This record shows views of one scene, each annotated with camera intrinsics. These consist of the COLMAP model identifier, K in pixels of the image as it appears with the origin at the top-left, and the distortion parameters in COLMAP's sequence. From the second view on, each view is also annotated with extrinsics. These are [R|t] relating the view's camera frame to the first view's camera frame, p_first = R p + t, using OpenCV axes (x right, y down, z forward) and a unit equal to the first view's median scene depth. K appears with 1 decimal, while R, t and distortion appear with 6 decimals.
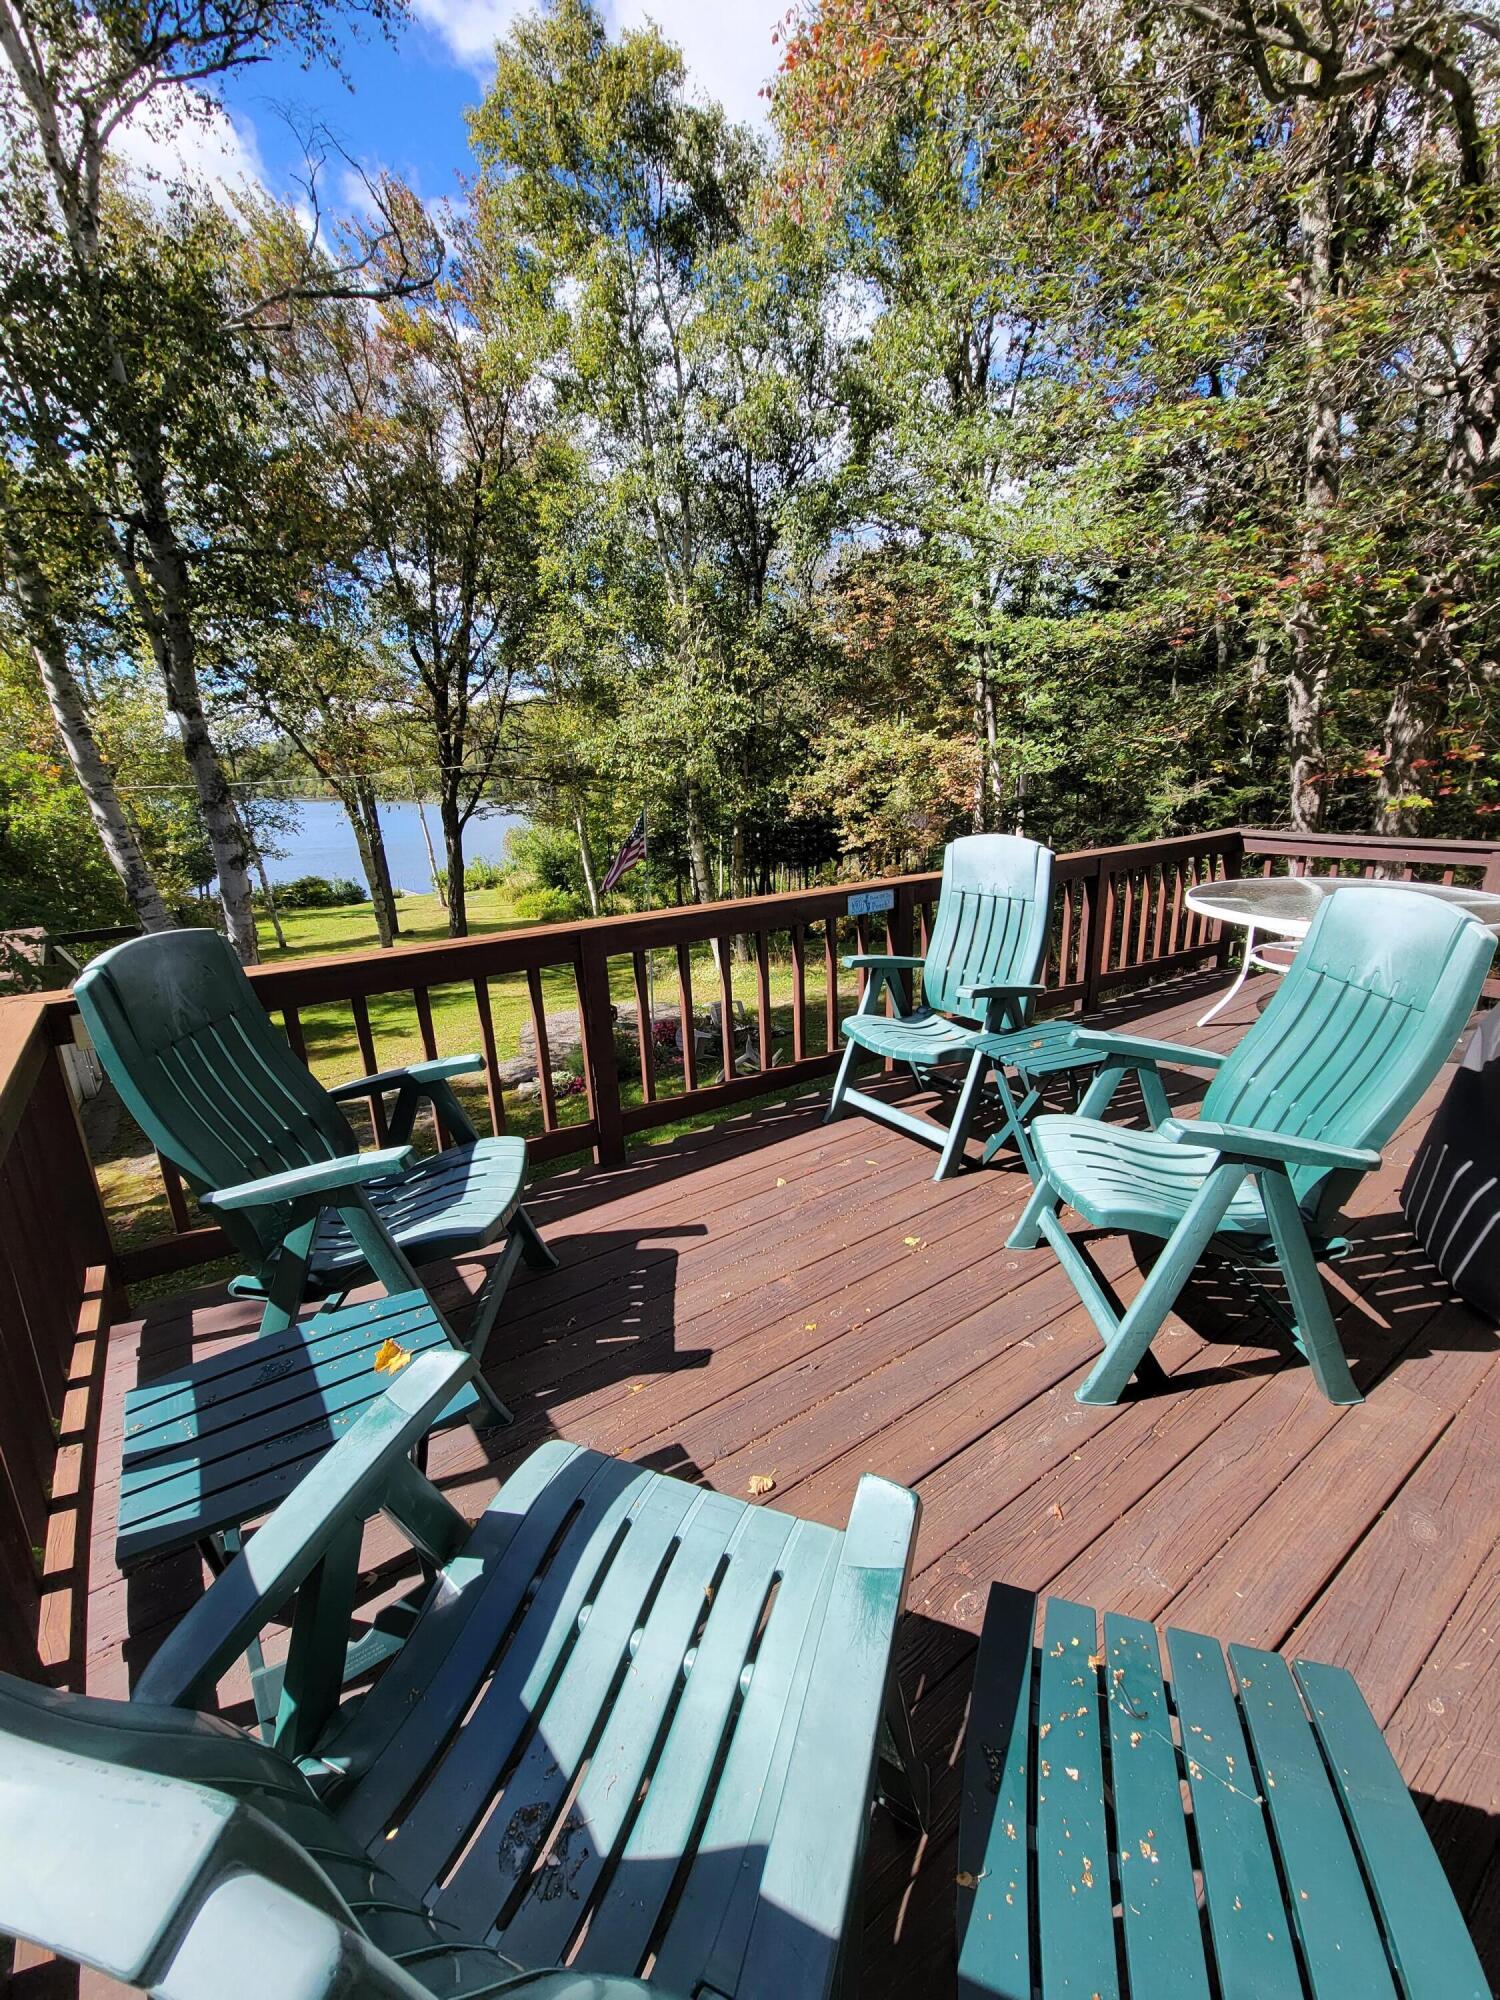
lens RADIAL K [[811.4, 0, 756.1], [0, 811.4, 1009.6], [0, 0, 1]] dist [-0.000117, -0.002114]
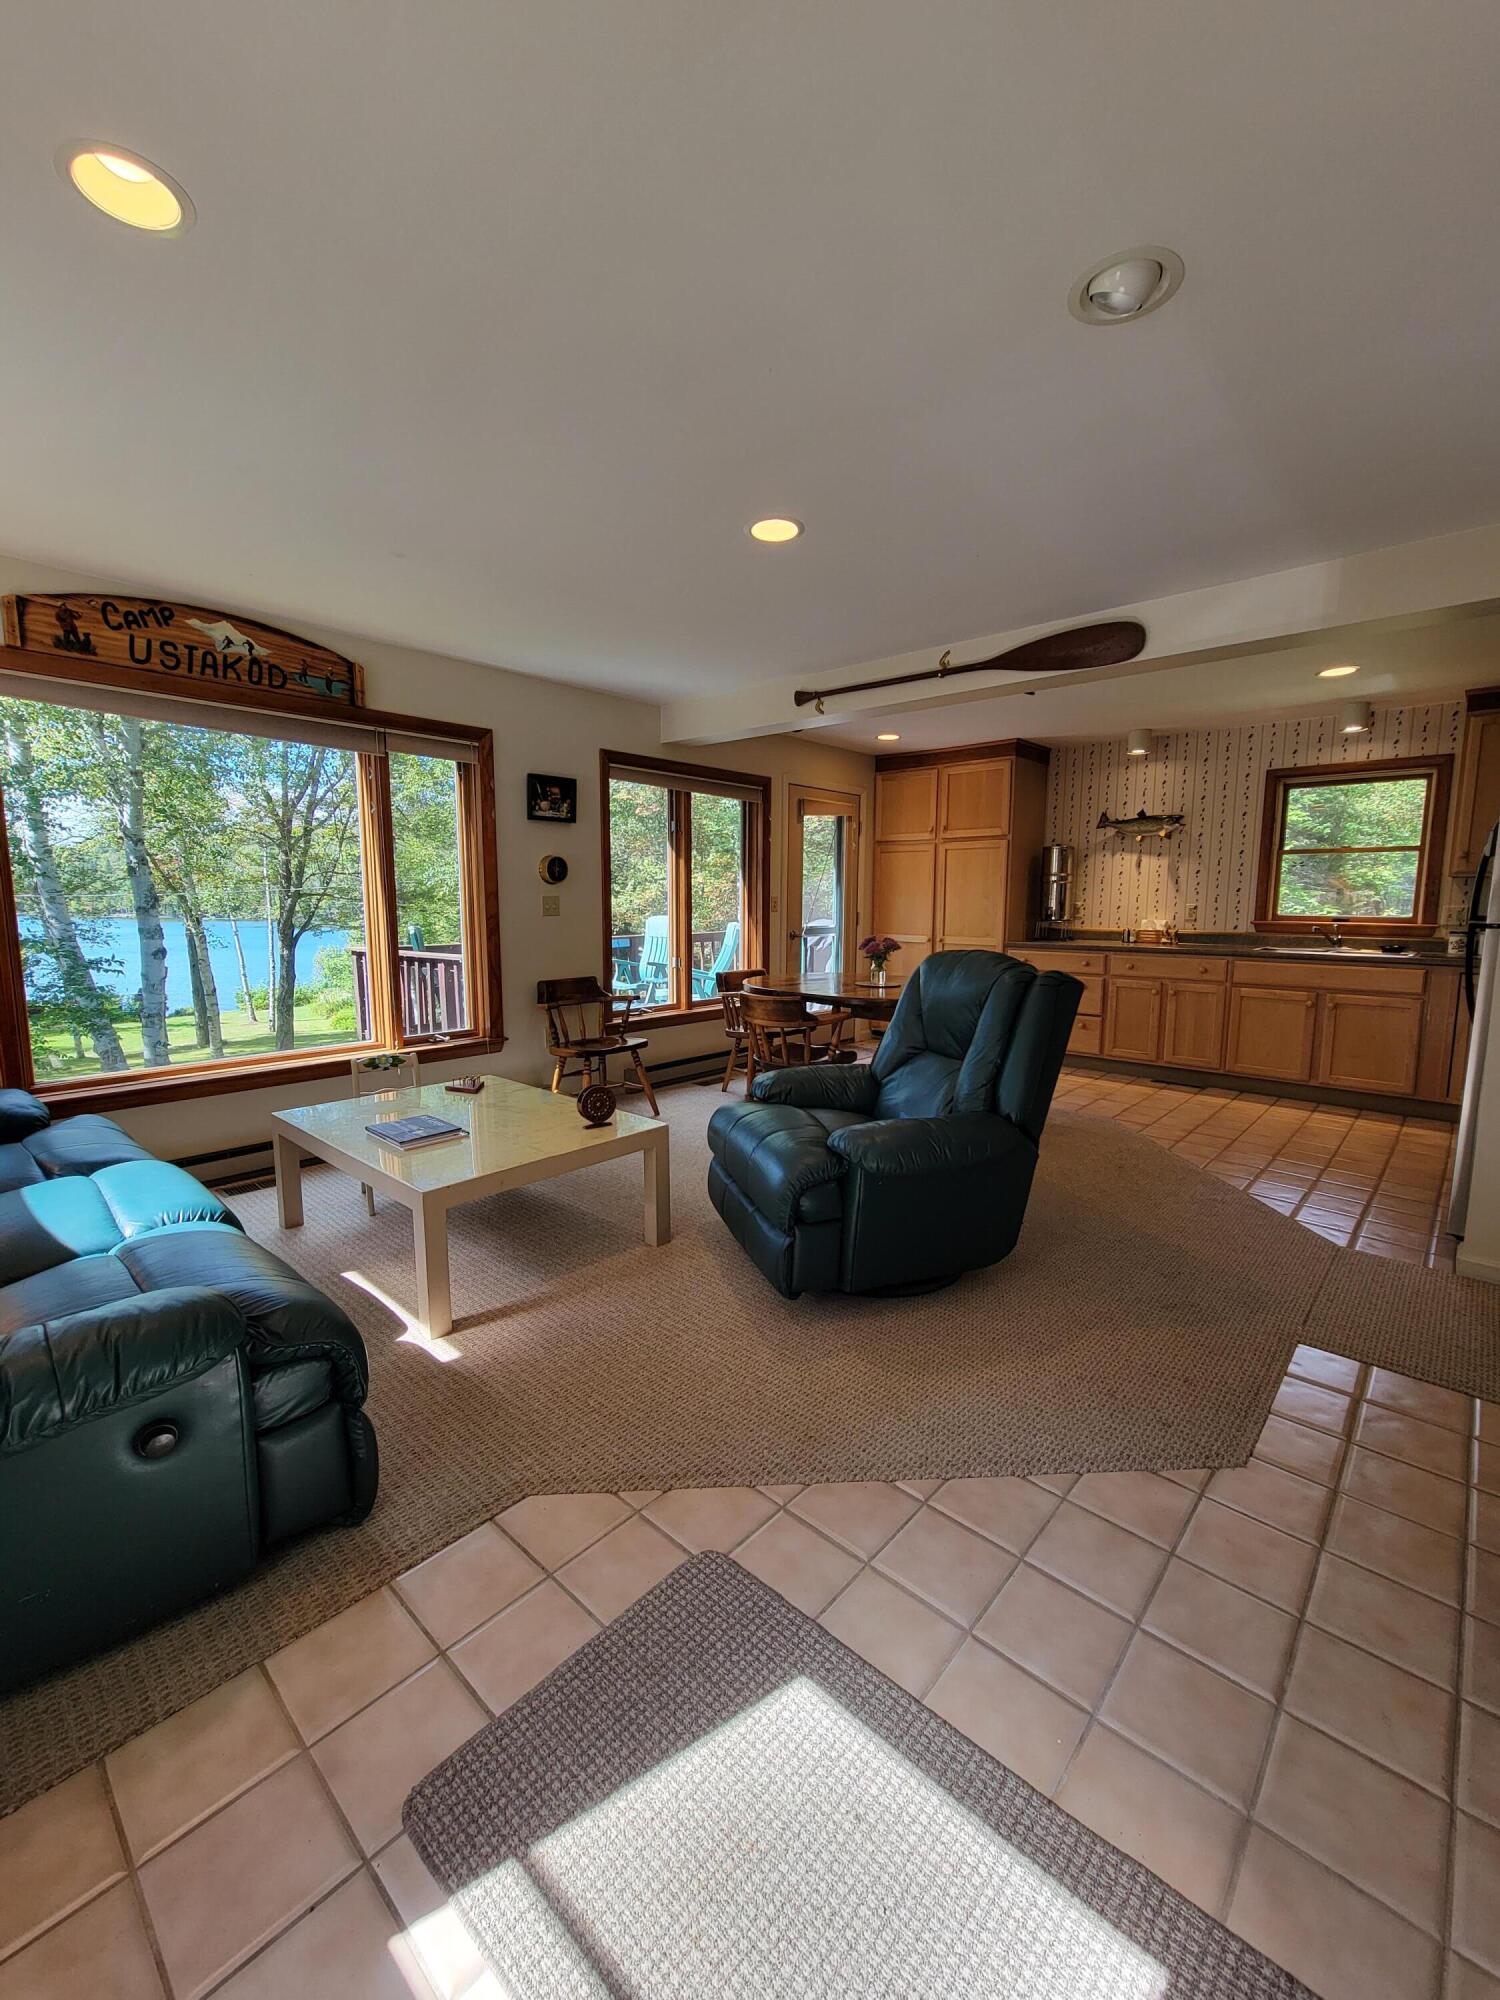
lens RADIAL K [[811.4, 0, 751.8], [0, 811.4, 999.5], [0, 0, 1]] dist [-0.000117, -0.002114]
pose [[0.975554, 0.001754, 0.219754, -0.002906], [0.035387, 0.985665, -0.164960, 0.059602], [-0.216894, 0.168704, 0.961507, -0.186694]]
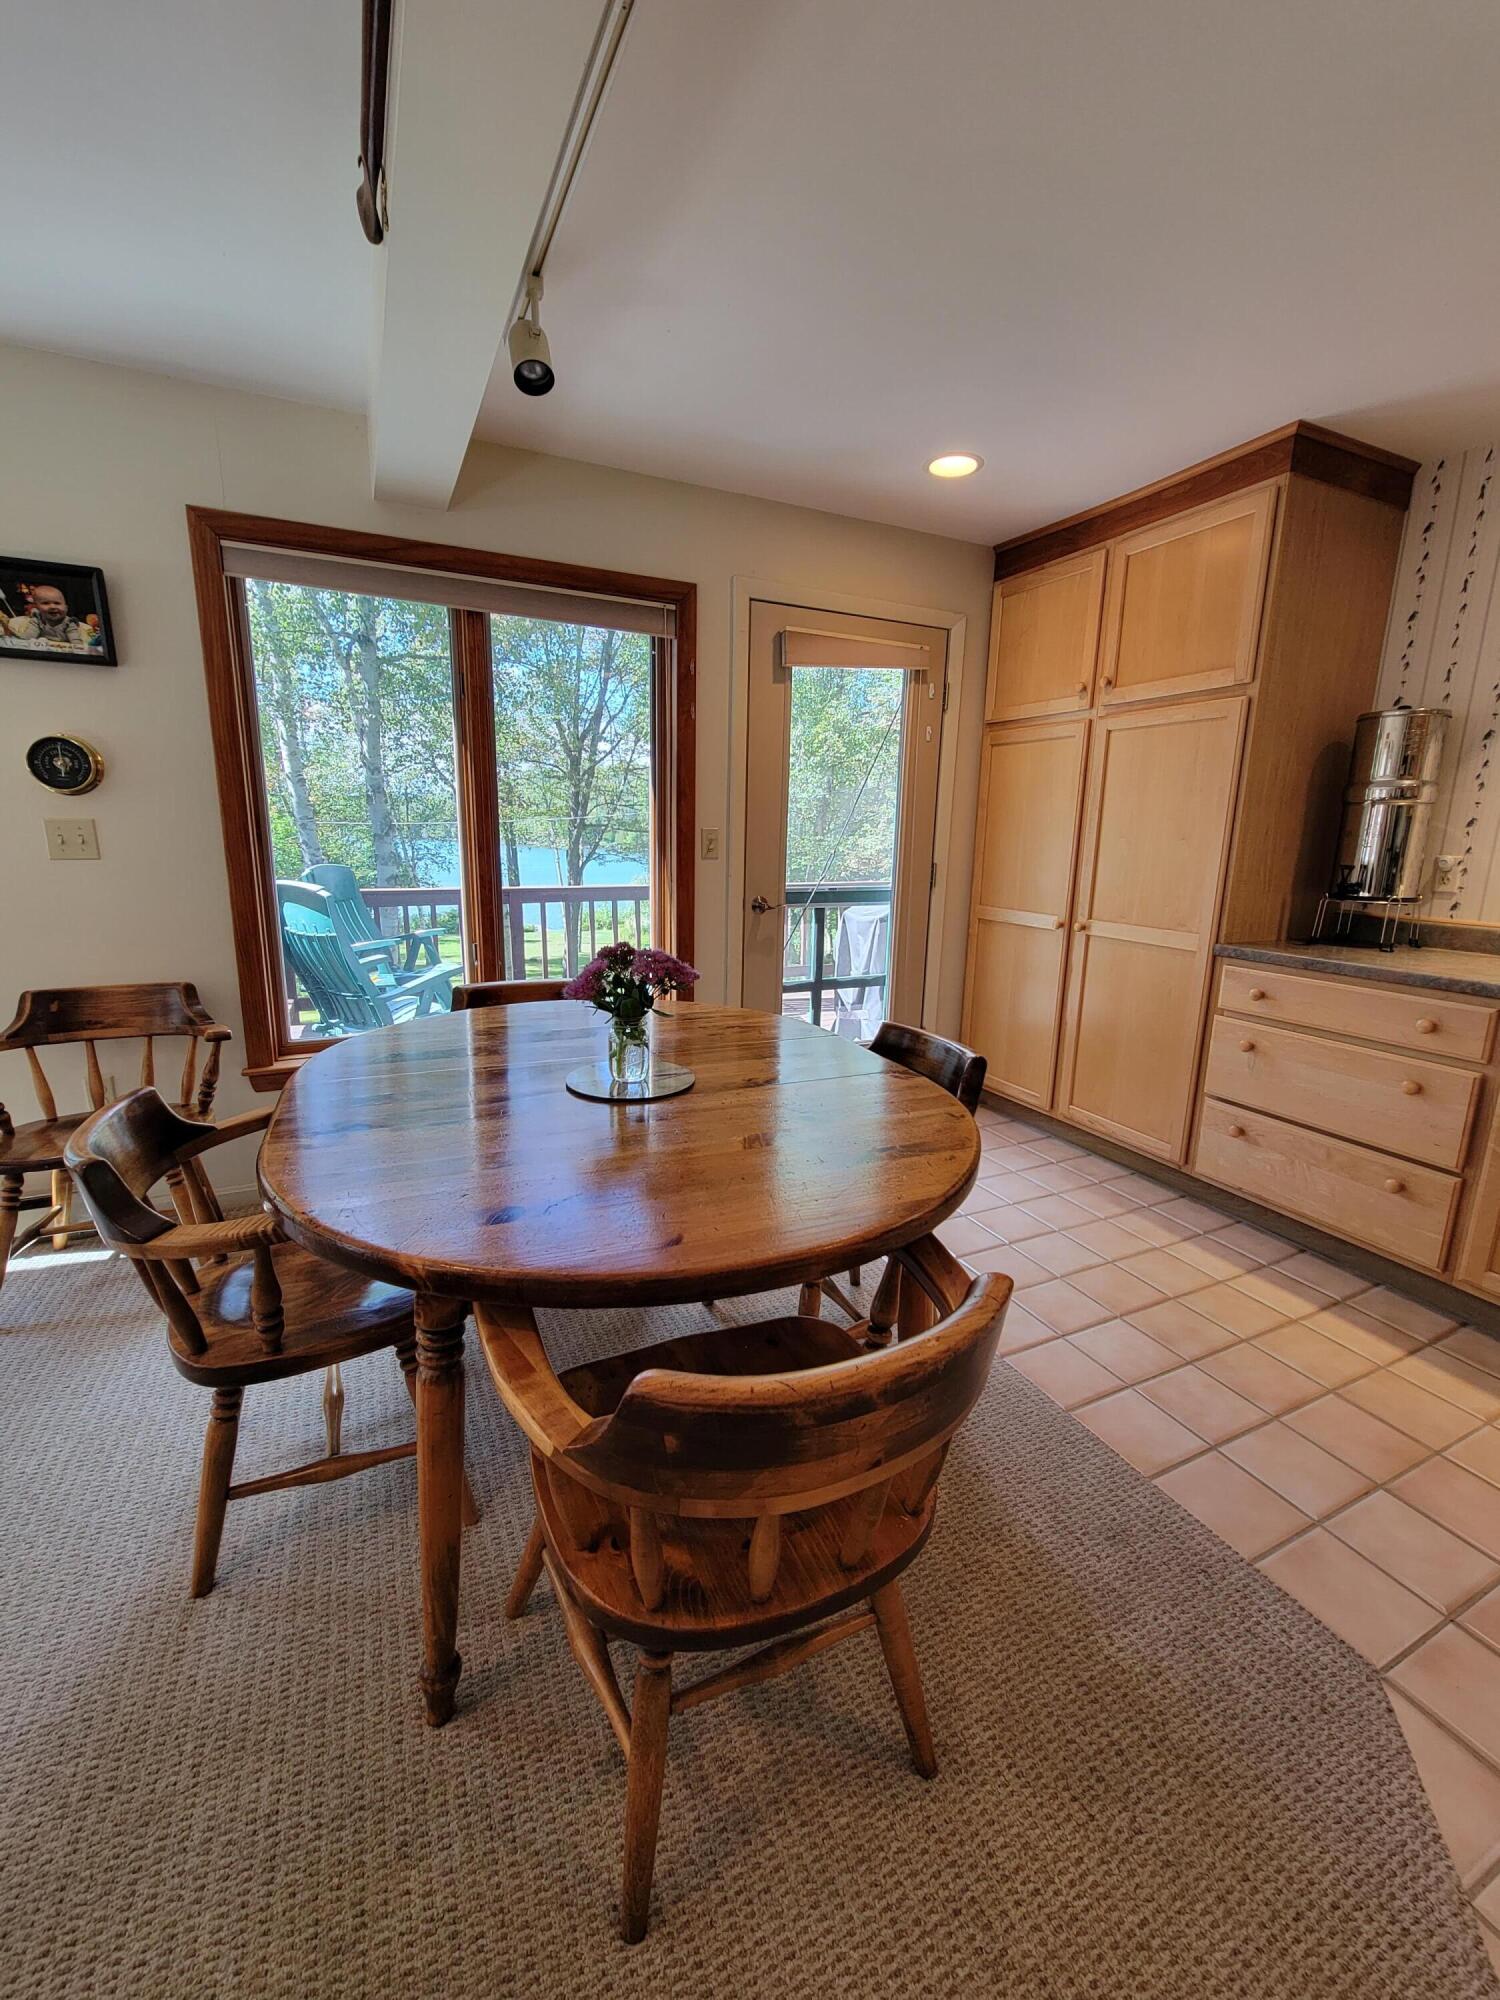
lens RADIAL K [[811.4, 0, 751.5], [0, 811.4, 1002.7], [0, 0, 1]] dist [-0.000117, -0.002114]
pose [[0.985050, 0.077259, -0.153972, 0.072813], [-0.089484, 0.993228, -0.074103, 0.029374], [0.147205, 0.086773, 0.985292, -0.094314]]
